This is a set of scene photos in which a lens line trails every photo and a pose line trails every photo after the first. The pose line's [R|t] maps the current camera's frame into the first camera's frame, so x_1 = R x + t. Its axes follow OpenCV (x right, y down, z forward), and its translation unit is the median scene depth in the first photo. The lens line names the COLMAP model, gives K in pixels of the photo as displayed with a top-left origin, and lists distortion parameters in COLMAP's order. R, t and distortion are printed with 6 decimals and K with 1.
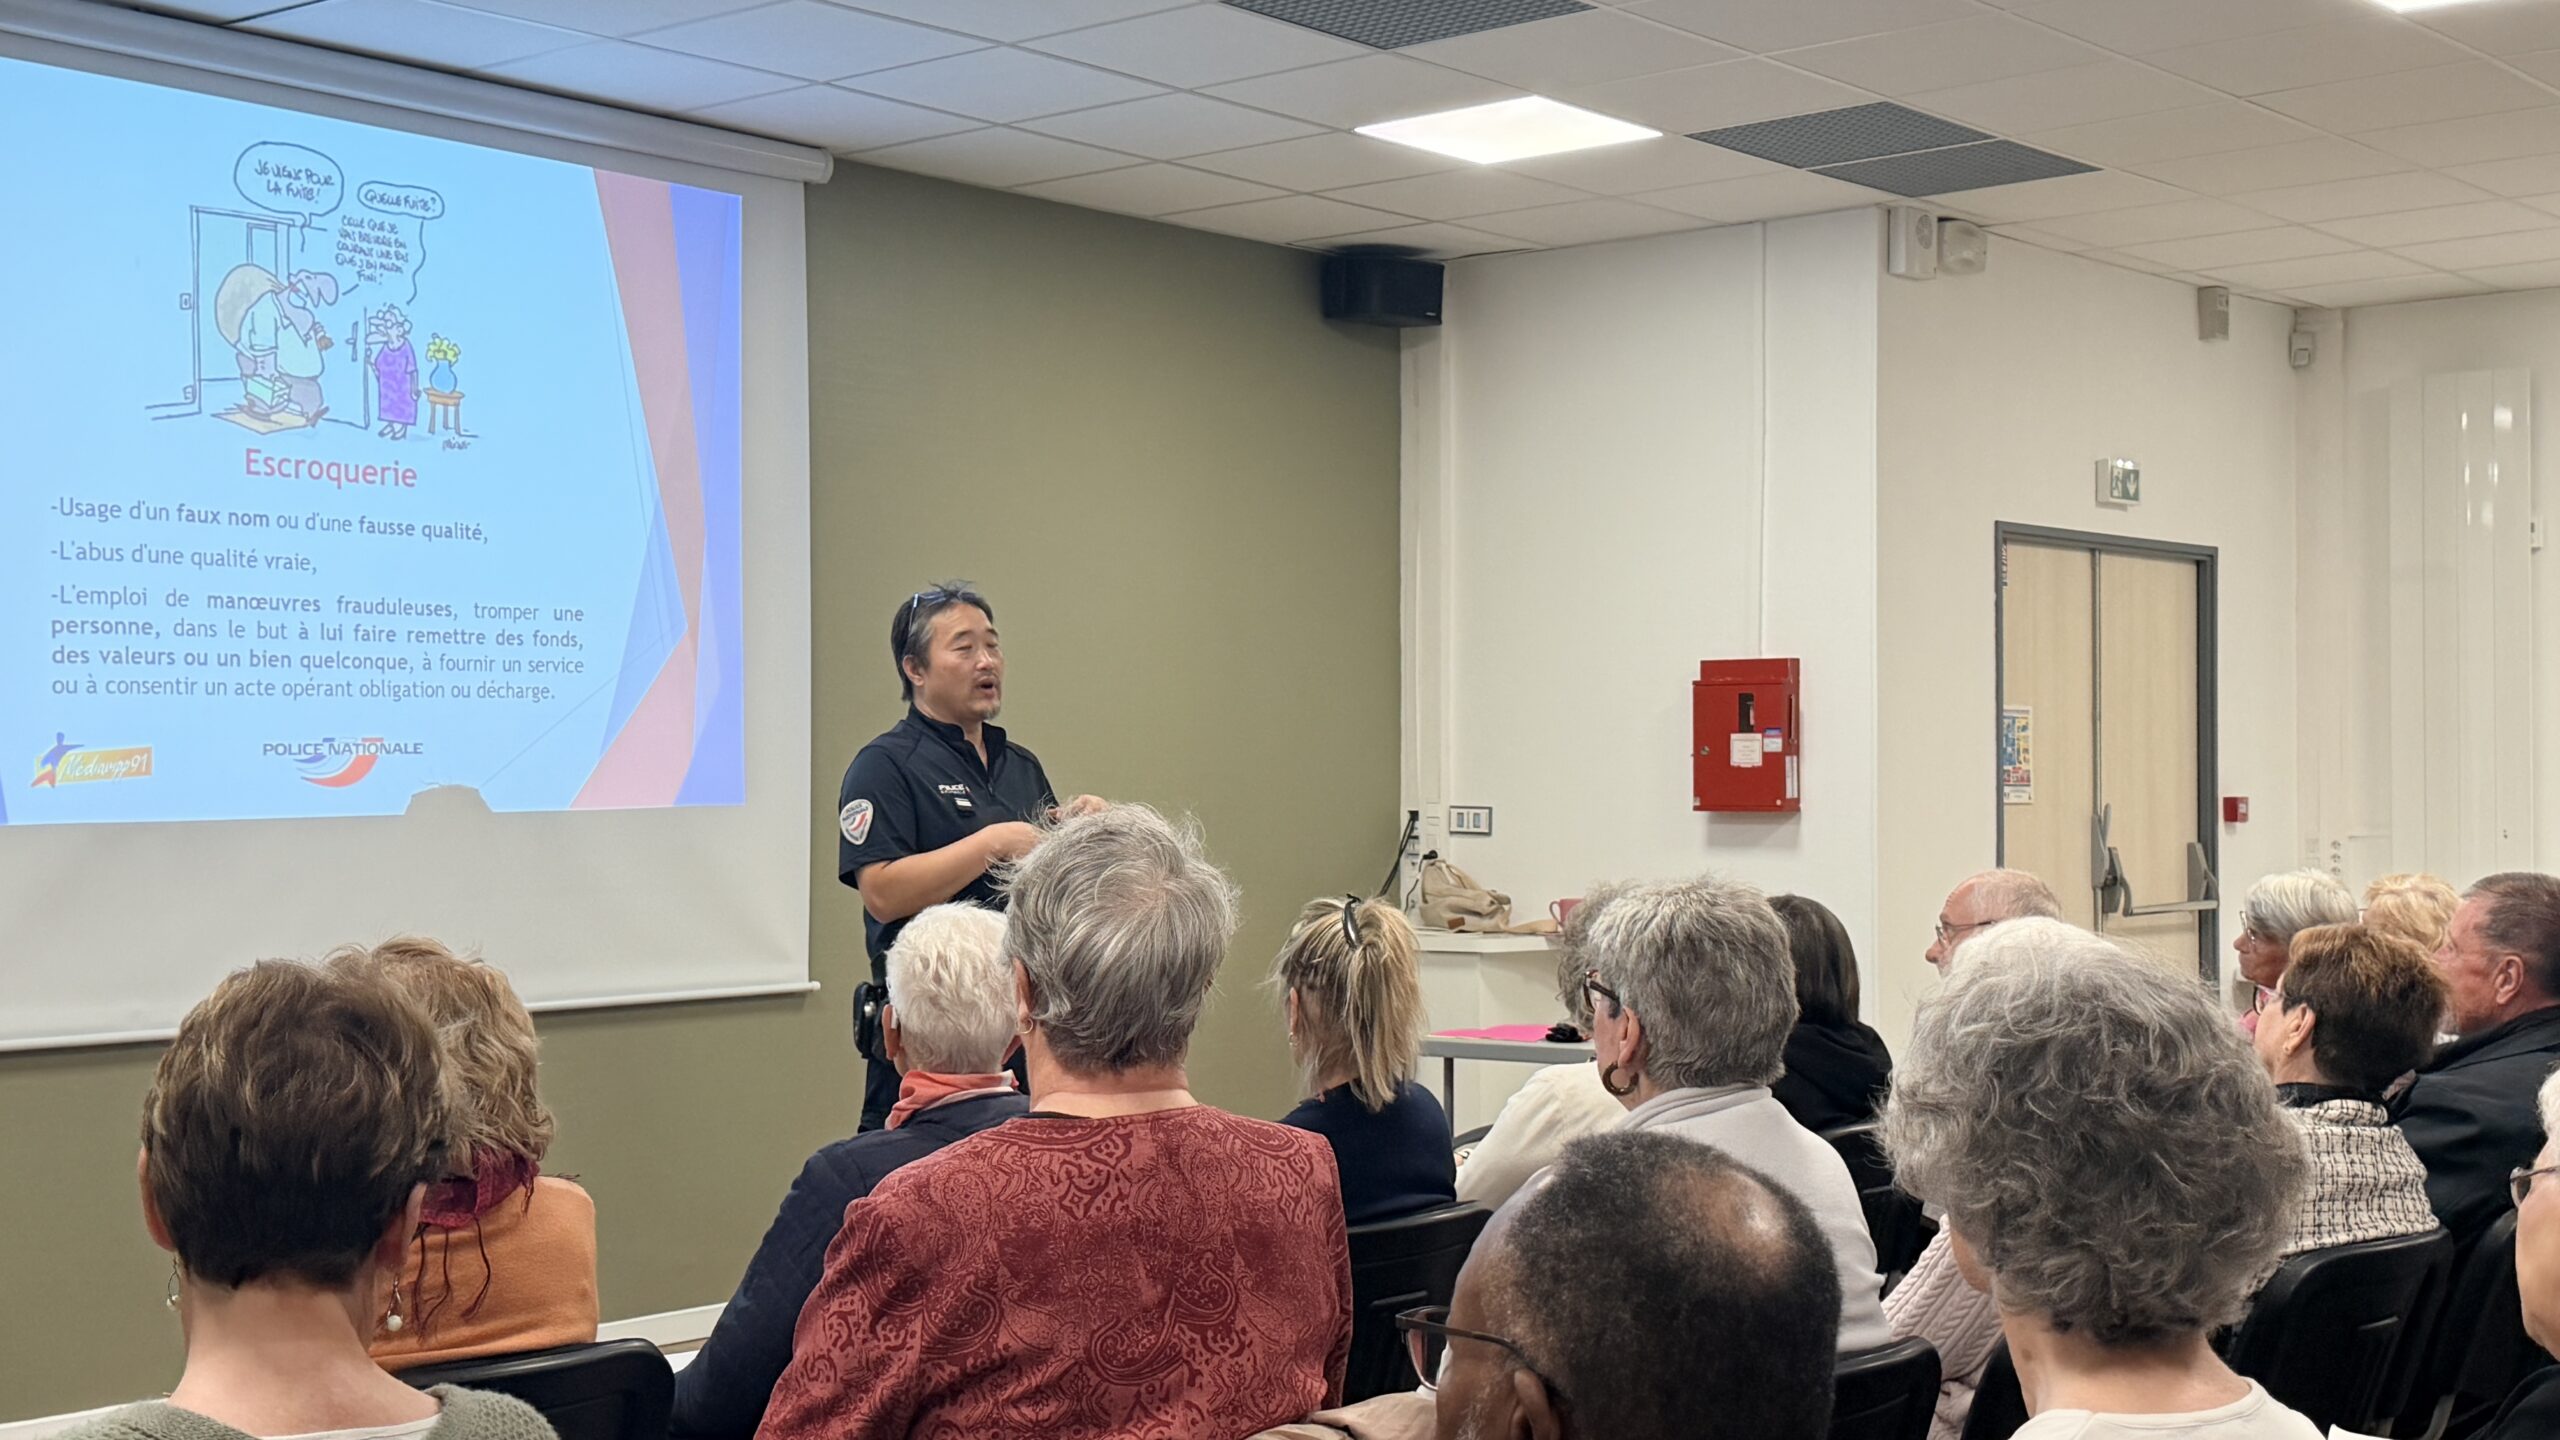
lens RADIAL K [[3305.2, 0, 1280.0], [0, 3305.2, 720.0], [0, 0, 1]] dist [0.117999, -0.022155]
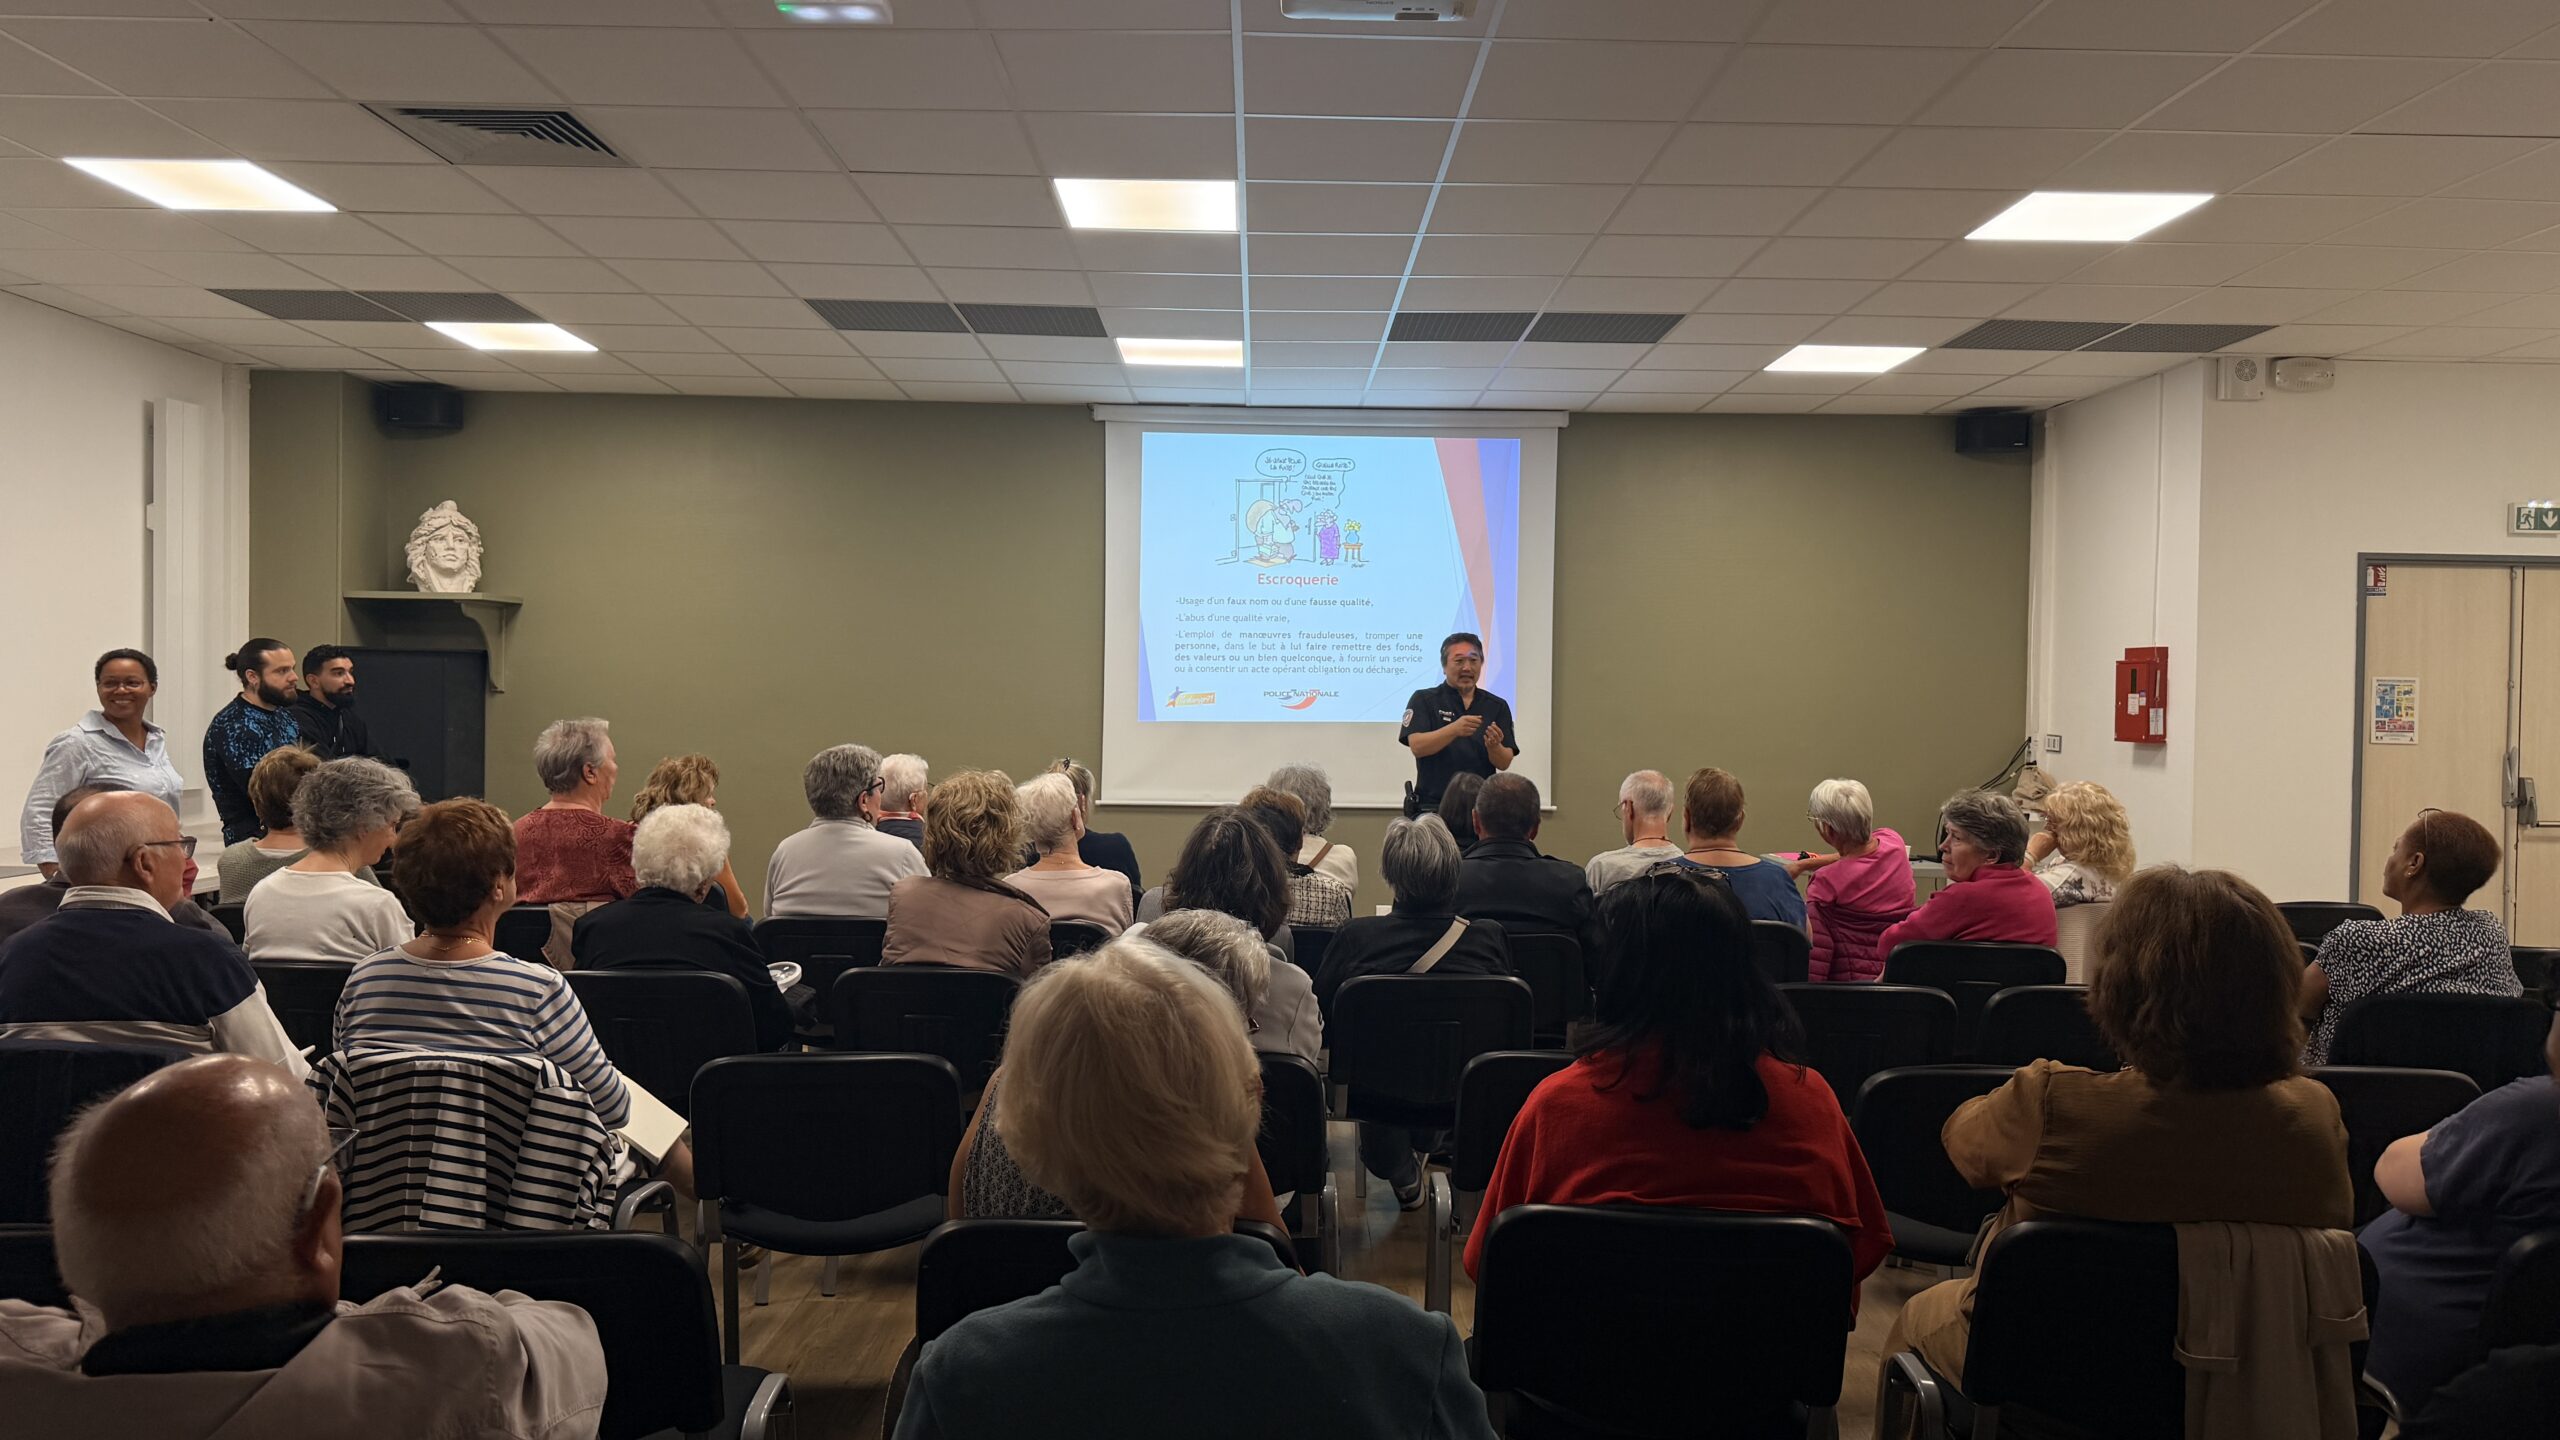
lens RADIAL K [[1810.8, 0, 1292.0], [0, 1810.8, 715.7], [0, 0, 1]] dist [0.028111, -0.046899]
pose [[0.623883, 0.021914, -0.781211, 0.658138], [-0.002265, 0.999653, 0.026232, -0.008910], [0.781515, -0.014597, 0.623716, 0.146810]]
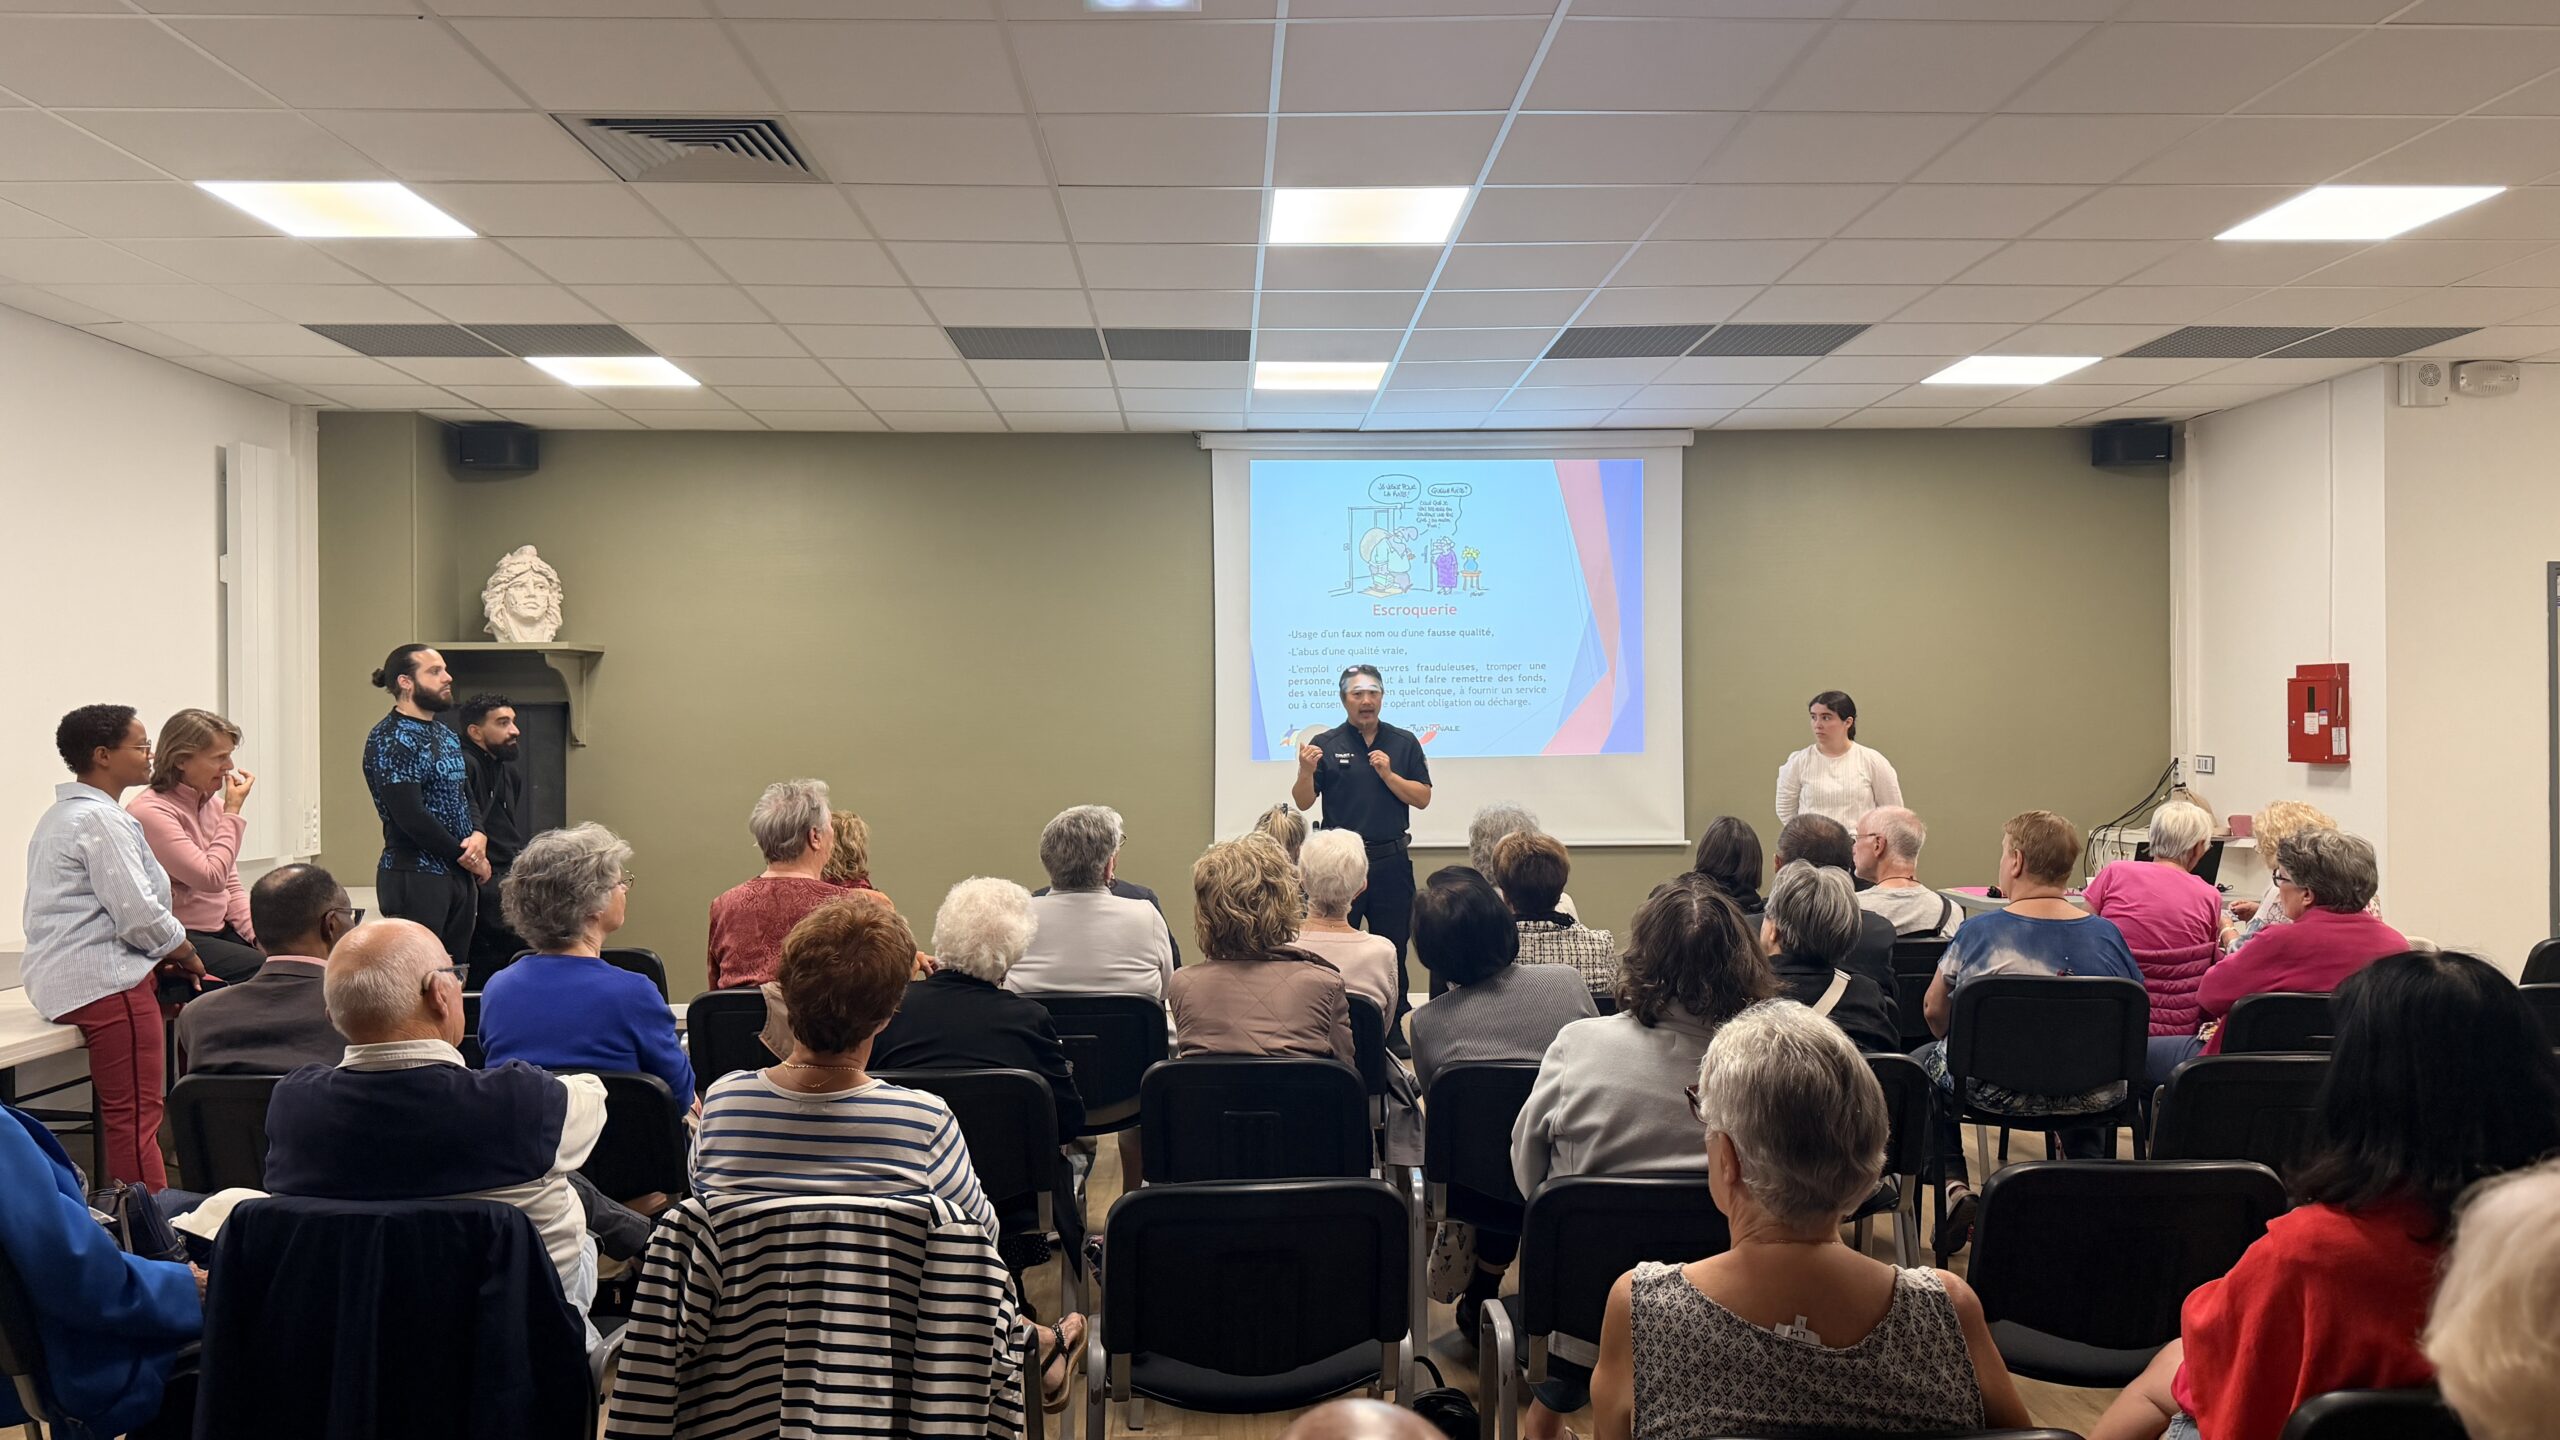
lens RADIAL K [[1799.3, 0, 1283.1], [0, 1799.3, 726.3], [0, 0, 1]] dist [0.041080, -0.076339]
pose [[0.640082, 0.003297, -0.768300, 0.551561], [0.018863, 0.999622, 0.020005, -0.017890], [0.768075, -0.027298, 0.639778, 0.101791]]
